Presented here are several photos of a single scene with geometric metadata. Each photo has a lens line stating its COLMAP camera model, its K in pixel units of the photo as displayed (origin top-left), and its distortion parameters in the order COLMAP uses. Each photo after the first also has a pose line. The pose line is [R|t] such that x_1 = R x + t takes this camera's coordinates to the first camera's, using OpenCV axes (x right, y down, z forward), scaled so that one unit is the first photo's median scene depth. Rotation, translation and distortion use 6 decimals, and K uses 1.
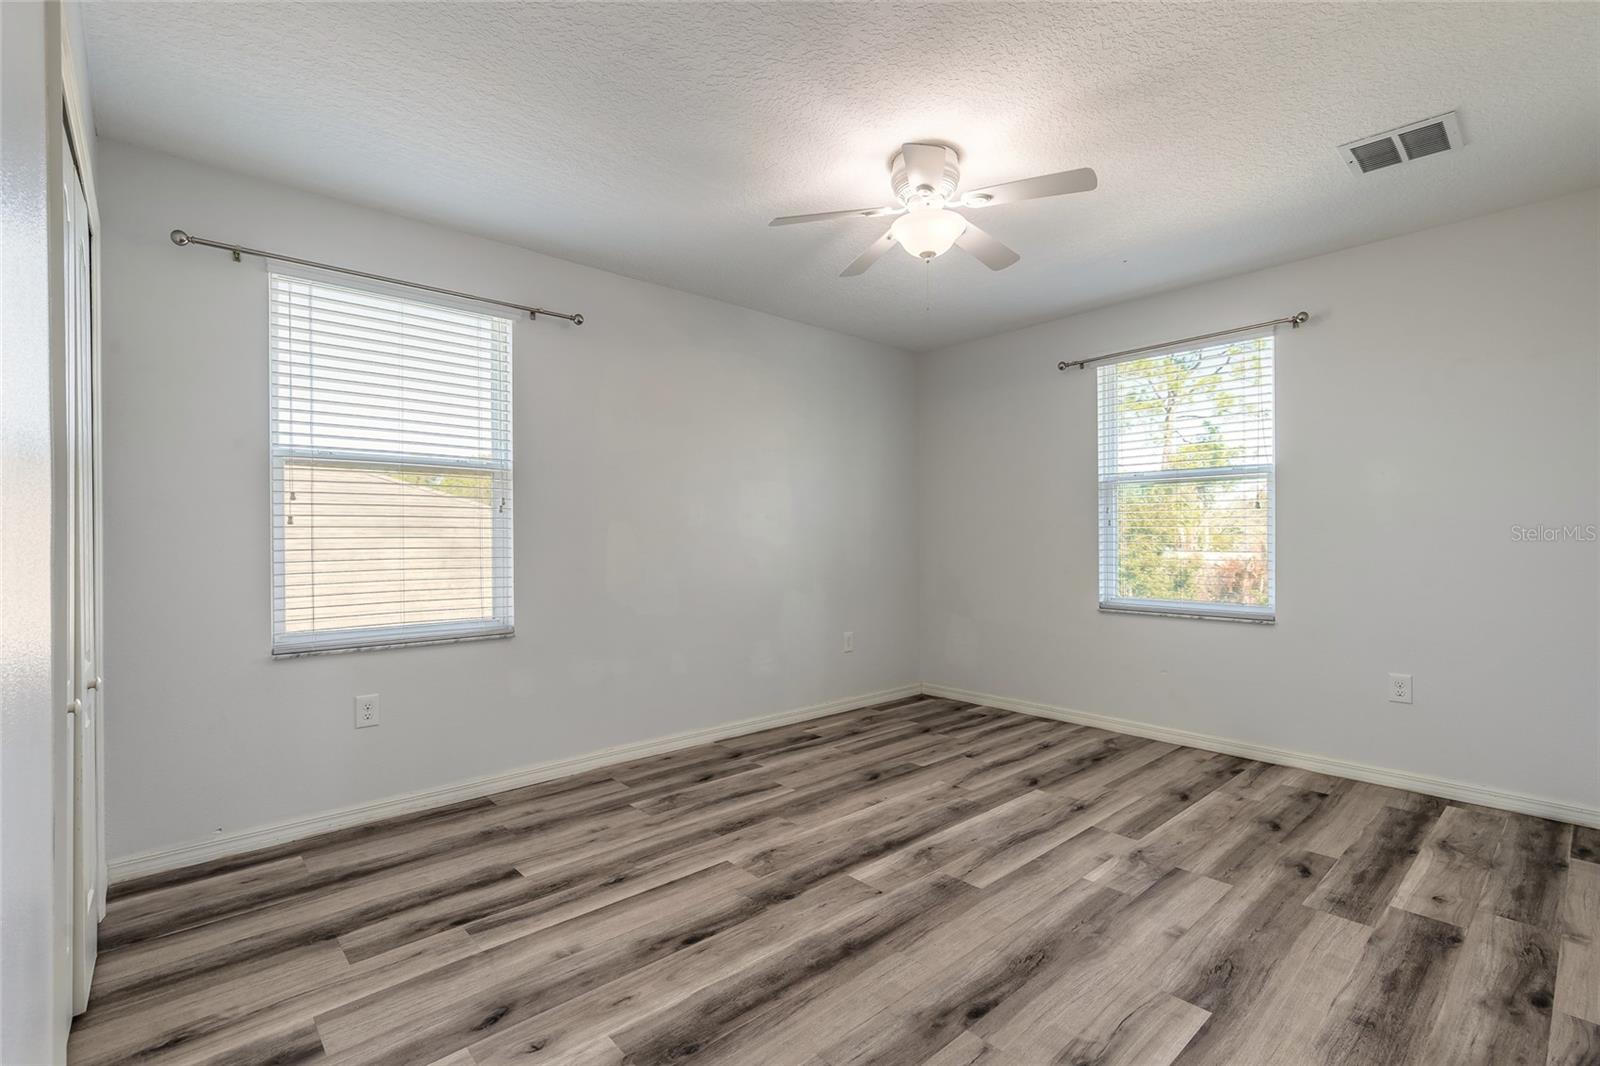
lens RADIAL K [[725.0, 0, 799.5], [0, 725.0, 539.6], [0, 0, 1]] dist [0.004329, 0.000211]
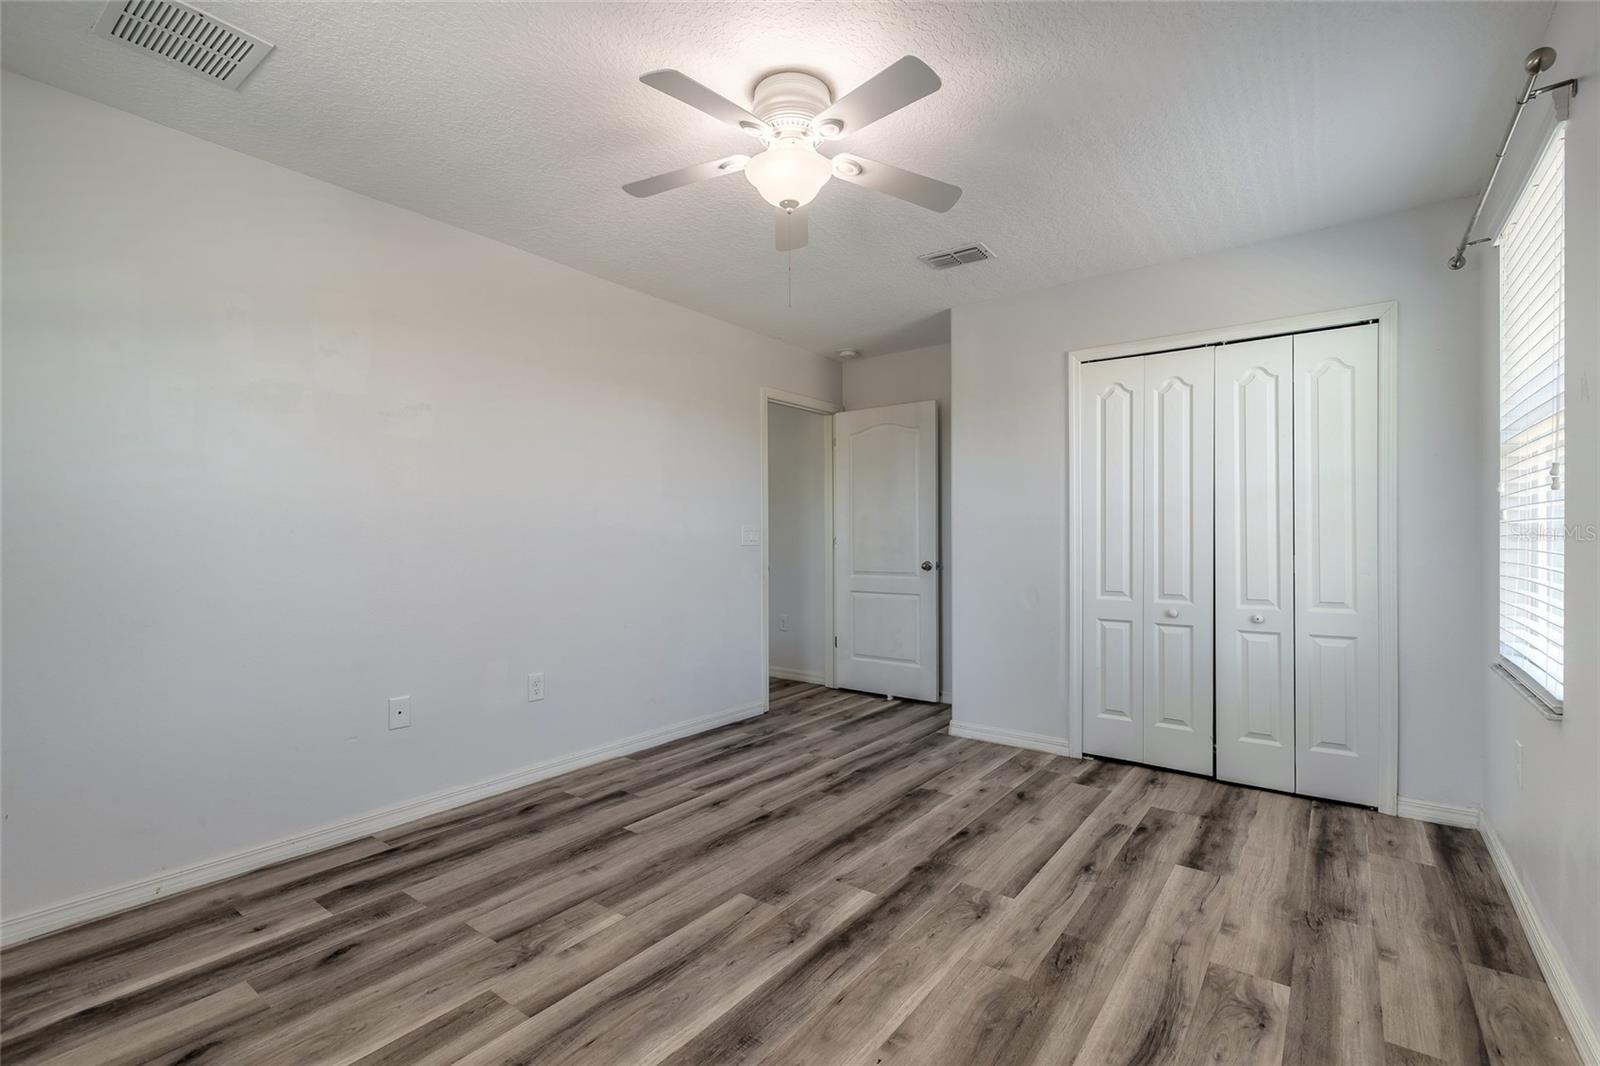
lens RADIAL K [[725.0, 0, 800.1], [0, 725.0, 539.0], [0, 0, 1]] dist [0.004329, 0.000211]
pose [[-0.981448, 0.006625, -0.191612, 0.350739], [0.005418, 0.999962, 0.006826, -0.010239], [0.191650, 0.005661, -0.981447, 1.952137]]
